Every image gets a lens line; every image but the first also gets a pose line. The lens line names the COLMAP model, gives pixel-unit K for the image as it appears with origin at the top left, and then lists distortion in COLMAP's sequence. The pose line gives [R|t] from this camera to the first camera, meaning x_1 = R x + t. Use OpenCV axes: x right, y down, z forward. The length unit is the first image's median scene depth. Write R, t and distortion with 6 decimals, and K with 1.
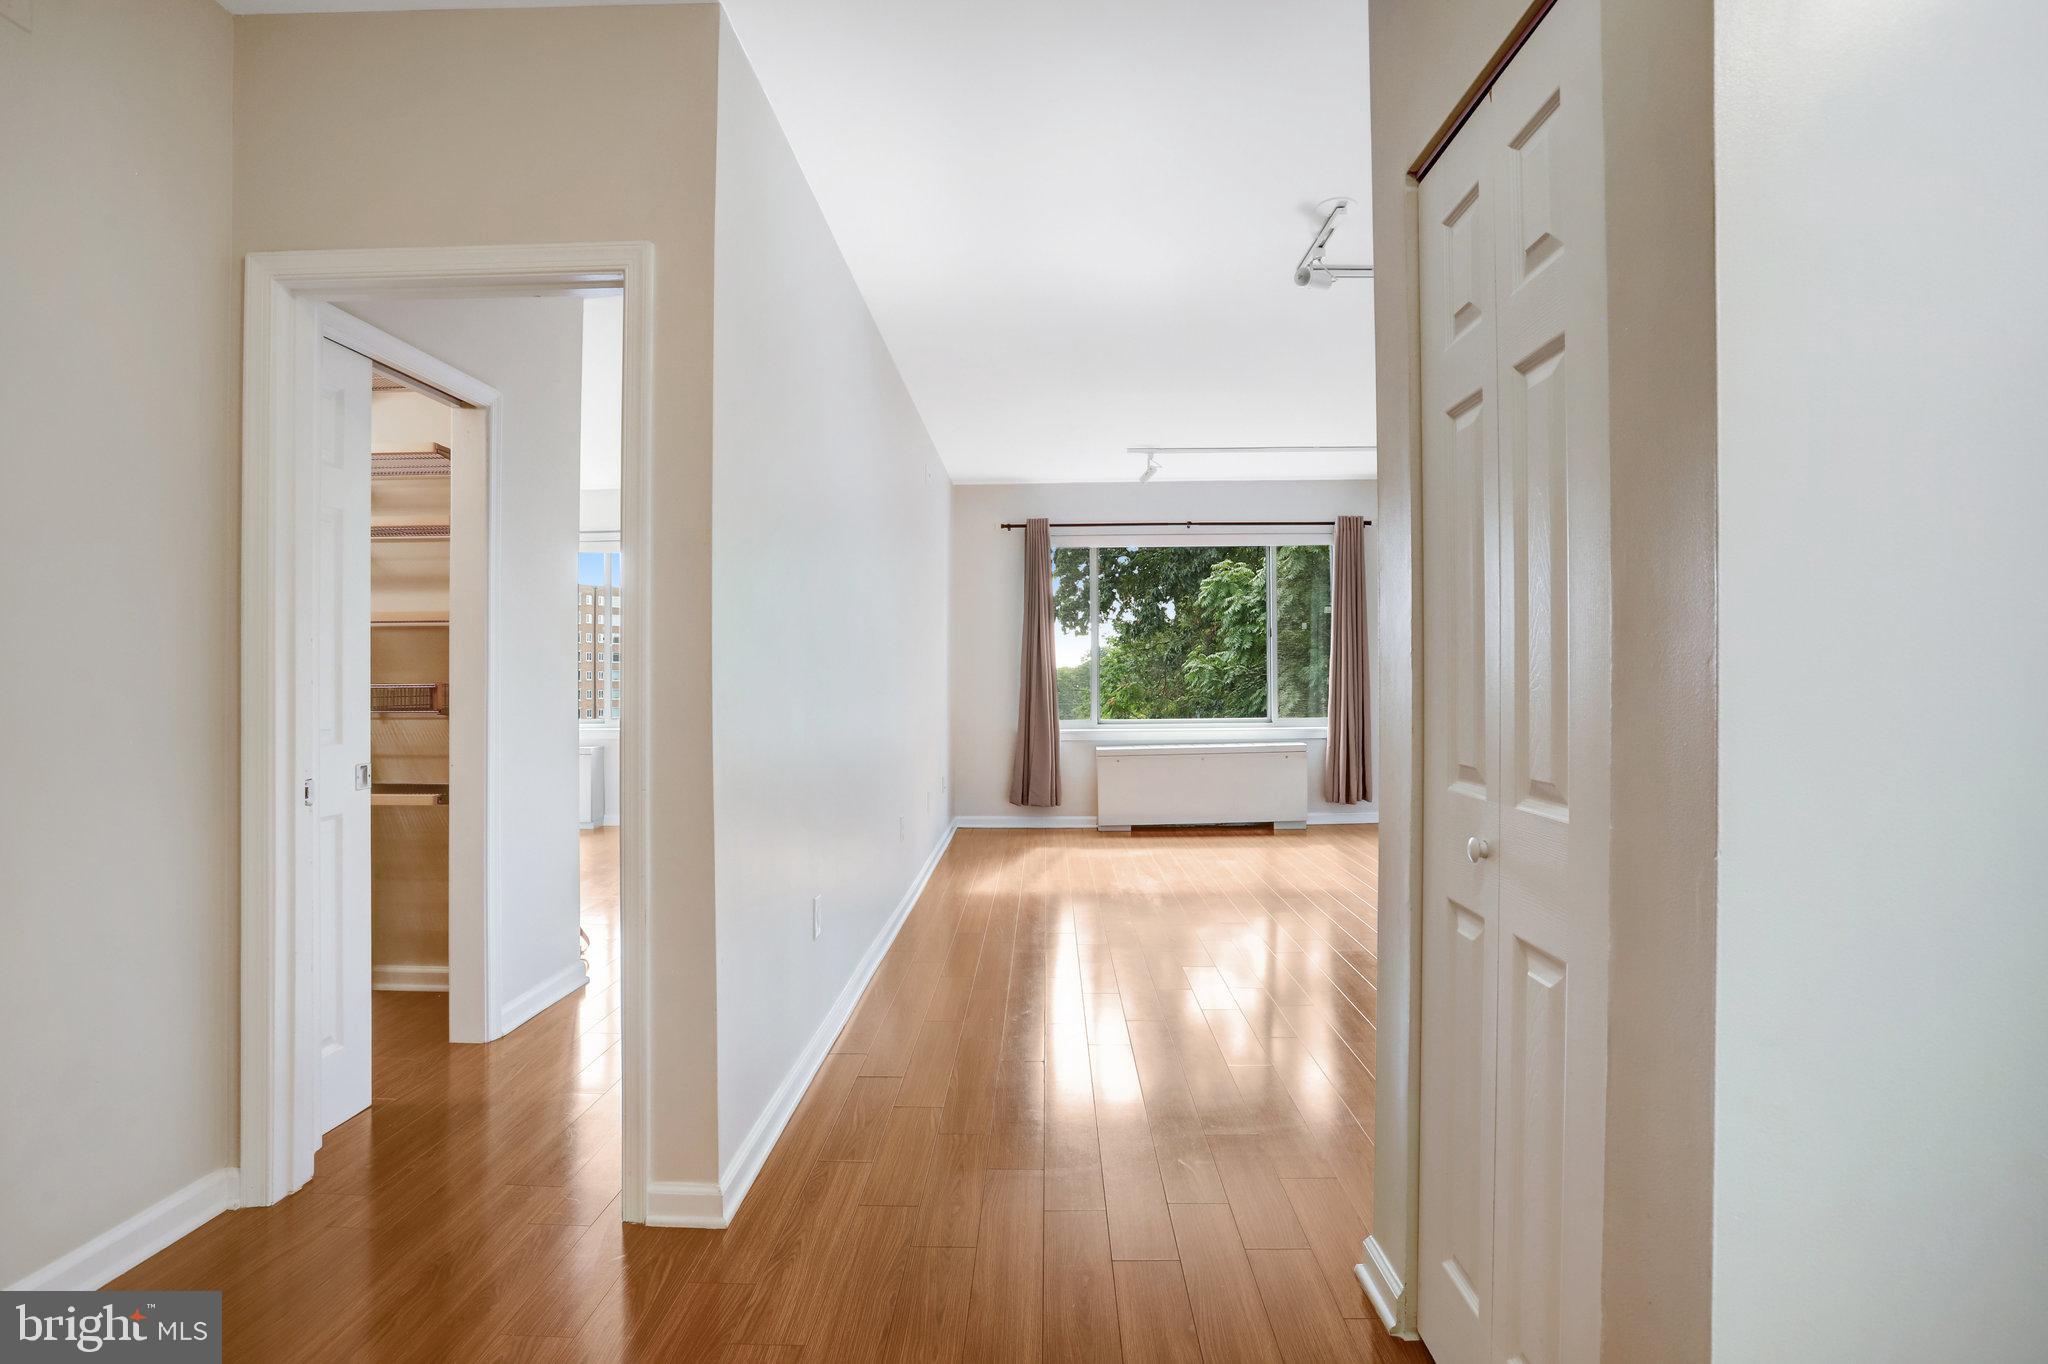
lens RADIAL K [[1009.8, 0, 1033.0], [0, 1009.8, 687.4], [0, 0, 1]] dist [-0.075261, 0.028865]
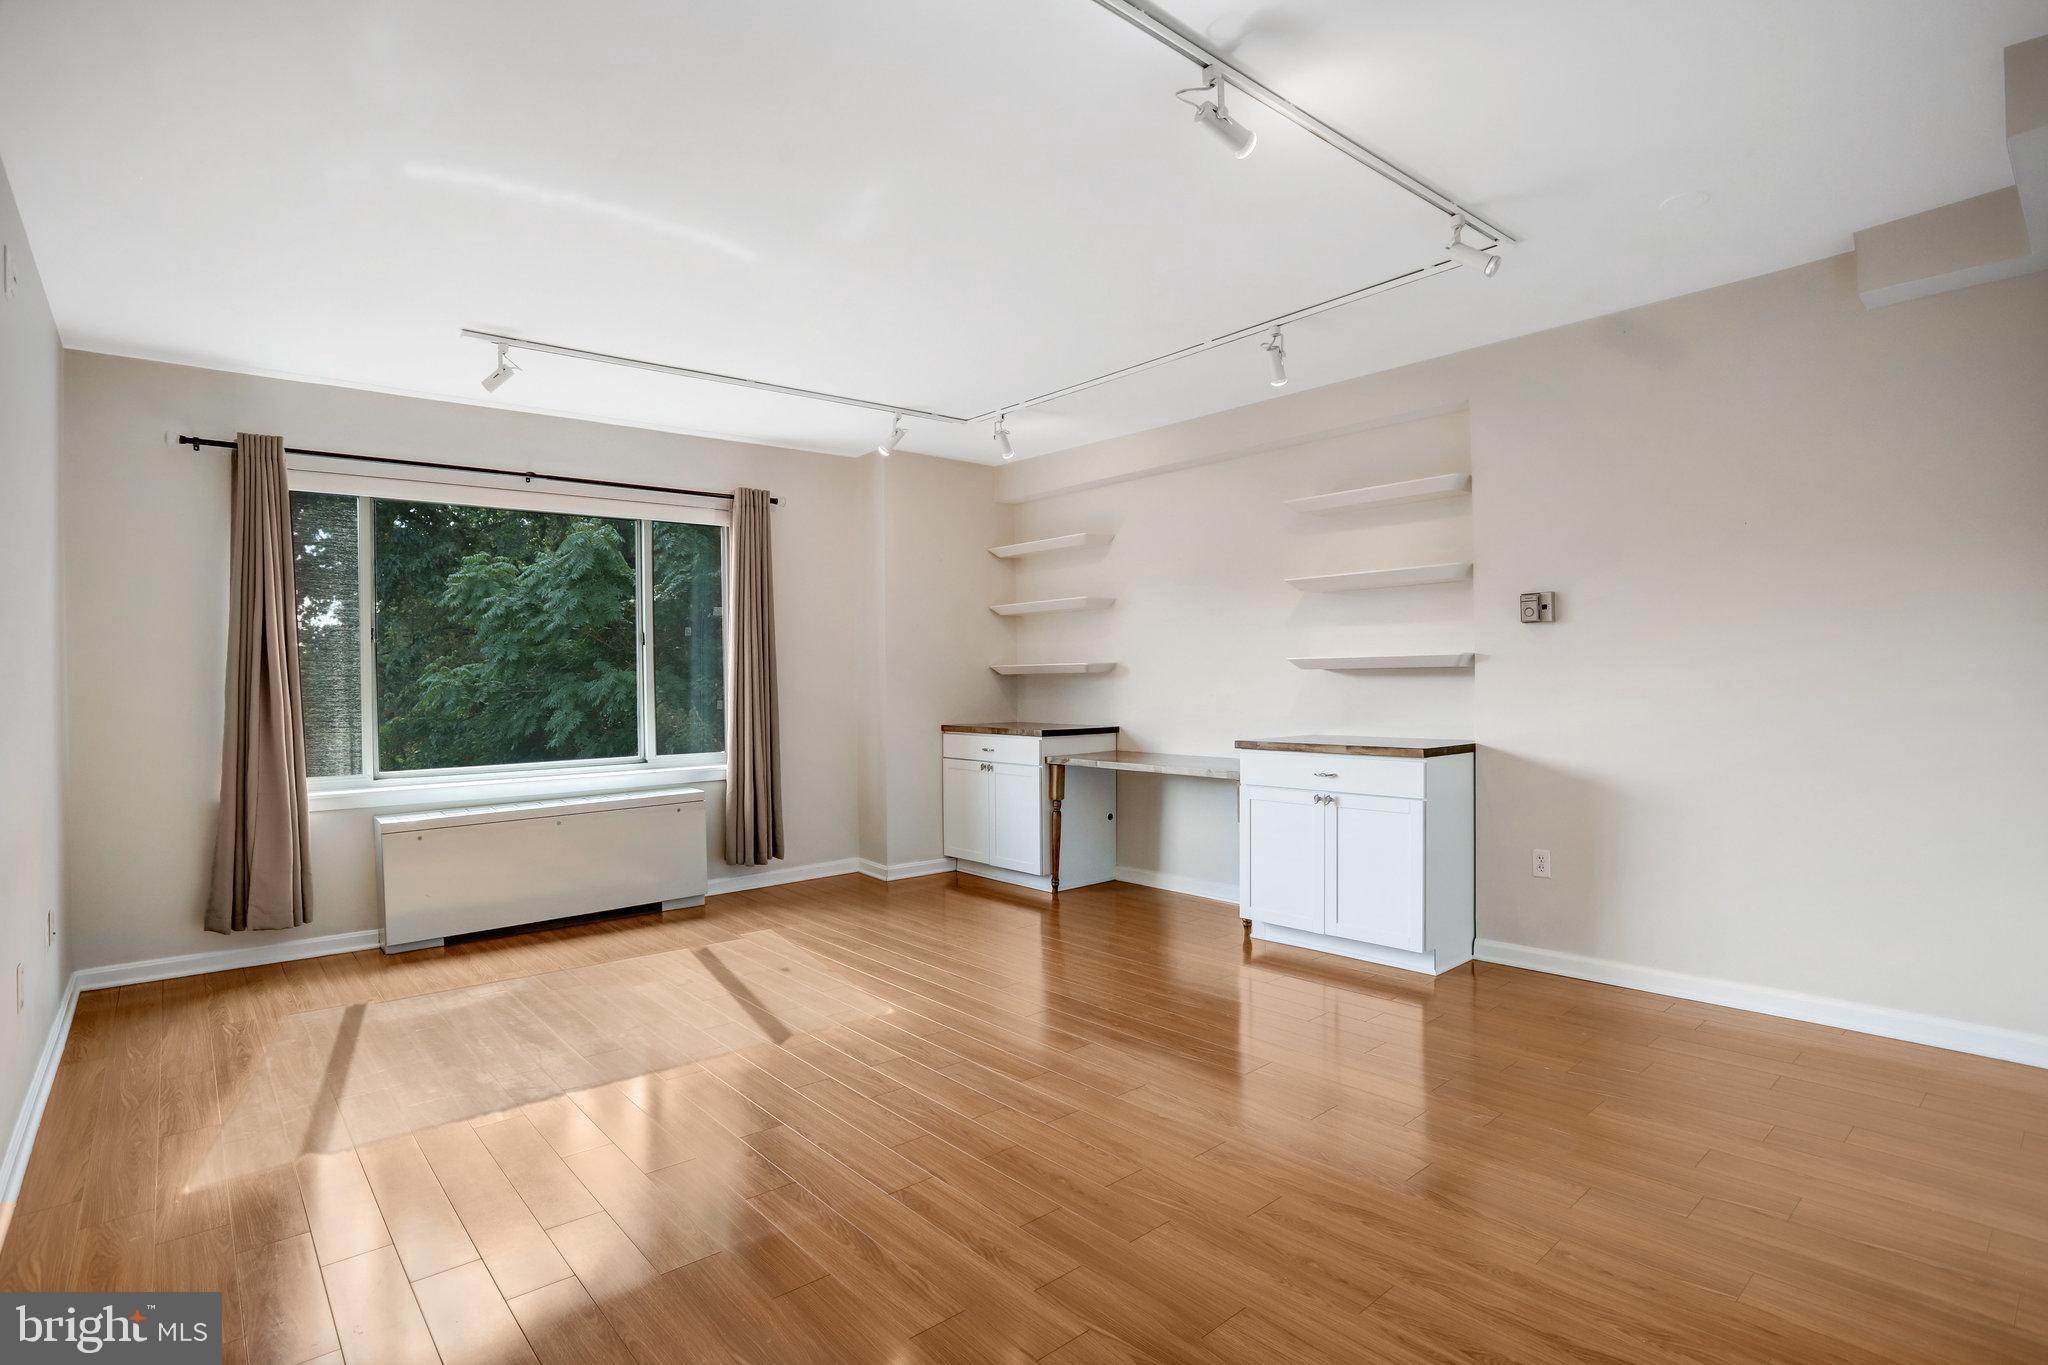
lens RADIAL K [[1009.8, 0, 1033.0], [0, 1009.8, 687.9], [0, 0, 1]] dist [-0.075261, 0.028865]
pose [[0.742502, -0.006408, 0.669814, -0.039469], [0.014928, 0.999864, -0.006982, -0.009899], [-0.669678, 0.015183, 0.742497, 0.276257]]
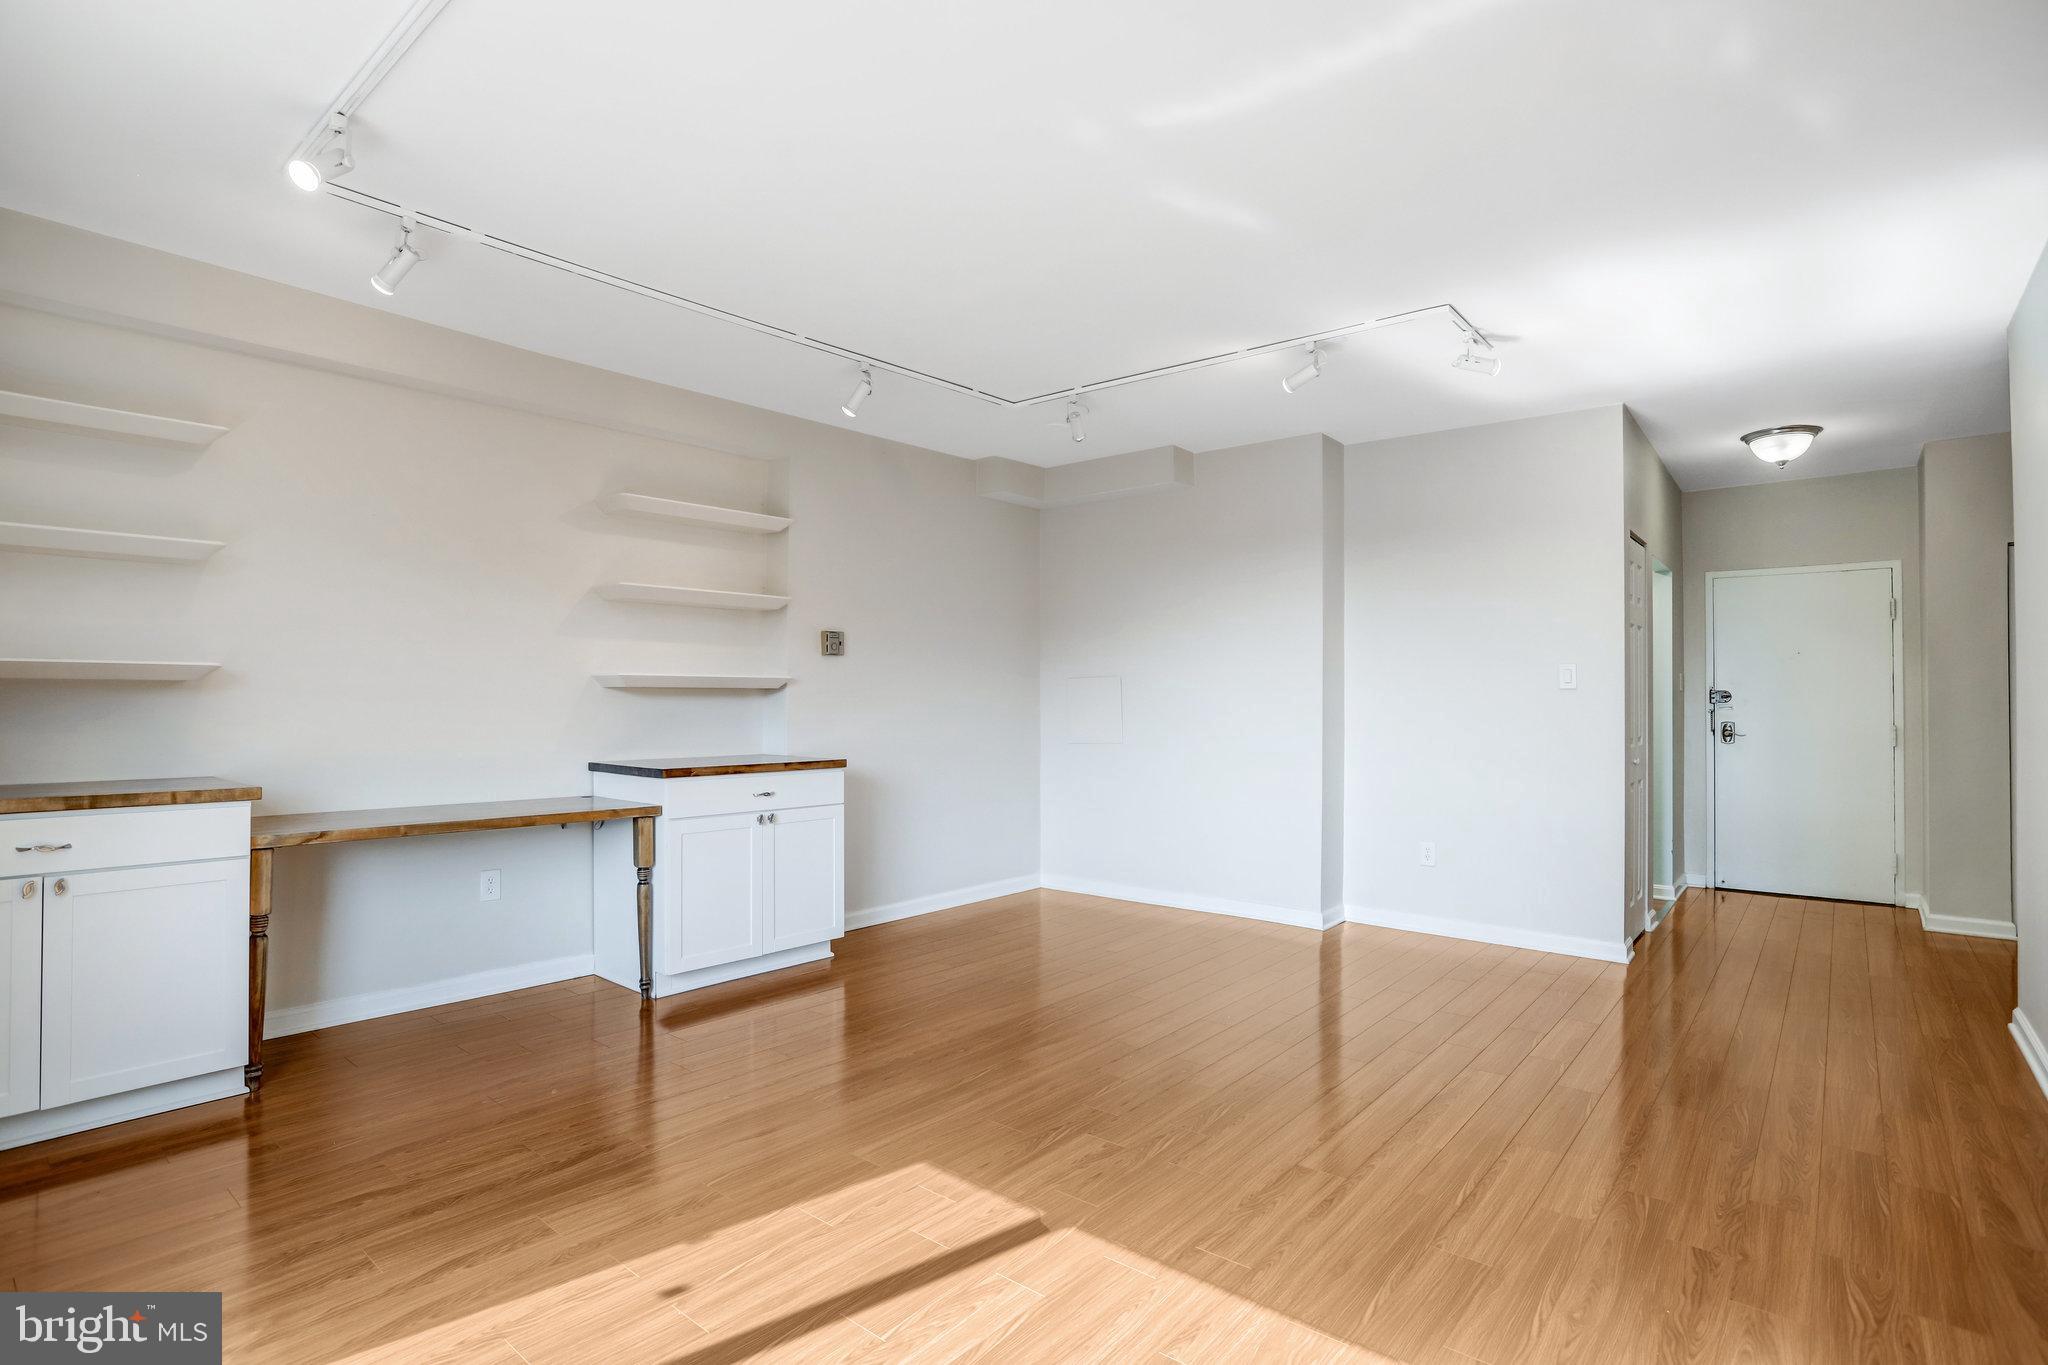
lens RADIAL K [[1009.8, 0, 1033.0], [0, 1009.8, 687.9], [0, 0, 1]] dist [-0.075261, 0.028865]
pose [[-0.775679, 0.011257, 0.631027, -0.014378], [0.010656, 0.999932, -0.004740, -0.017867], [-0.631037, 0.003048, -0.775747, 0.926508]]
